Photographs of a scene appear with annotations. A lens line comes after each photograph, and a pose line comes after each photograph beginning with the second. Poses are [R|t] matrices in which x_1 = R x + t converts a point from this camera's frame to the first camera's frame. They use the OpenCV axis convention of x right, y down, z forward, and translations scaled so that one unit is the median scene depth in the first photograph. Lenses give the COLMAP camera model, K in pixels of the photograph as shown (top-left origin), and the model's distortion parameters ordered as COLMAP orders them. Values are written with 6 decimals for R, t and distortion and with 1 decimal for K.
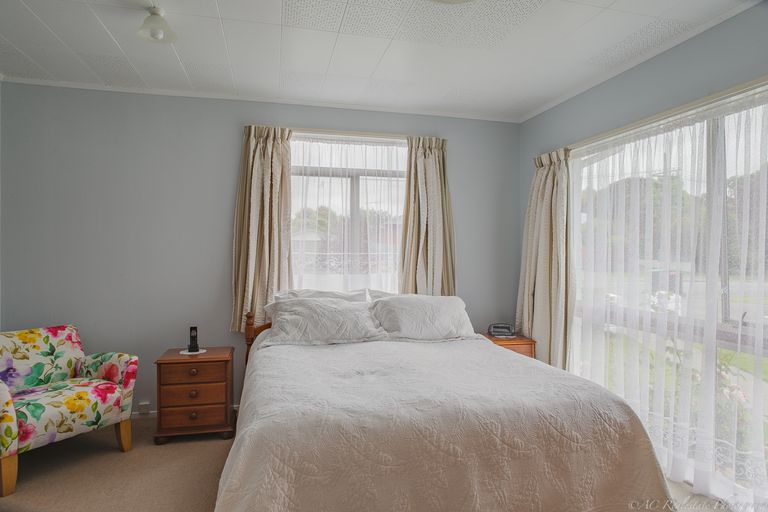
lens RADIAL K [[454.4, 0, 389.4], [0, 454.4, 252.8], [0, 0, 1]] dist [-0.066161, 0.040513]
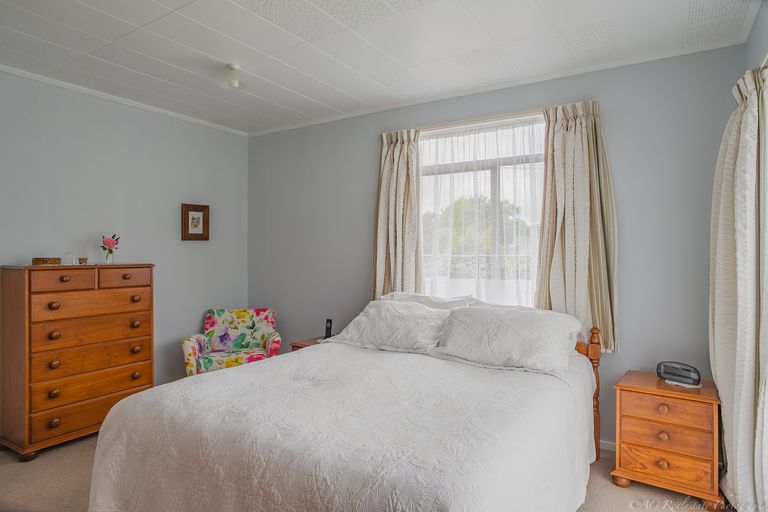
lens RADIAL K [[454.4, 0, 389.4], [0, 454.4, 252.8], [0, 0, 1]] dist [-0.066161, 0.040513]
pose [[0.694352, -0.003603, -0.719627, 0.516531], [0.000615, 0.999990, -0.004413, -0.000066], [0.719635, 0.002622, 0.694347, 0.309119]]
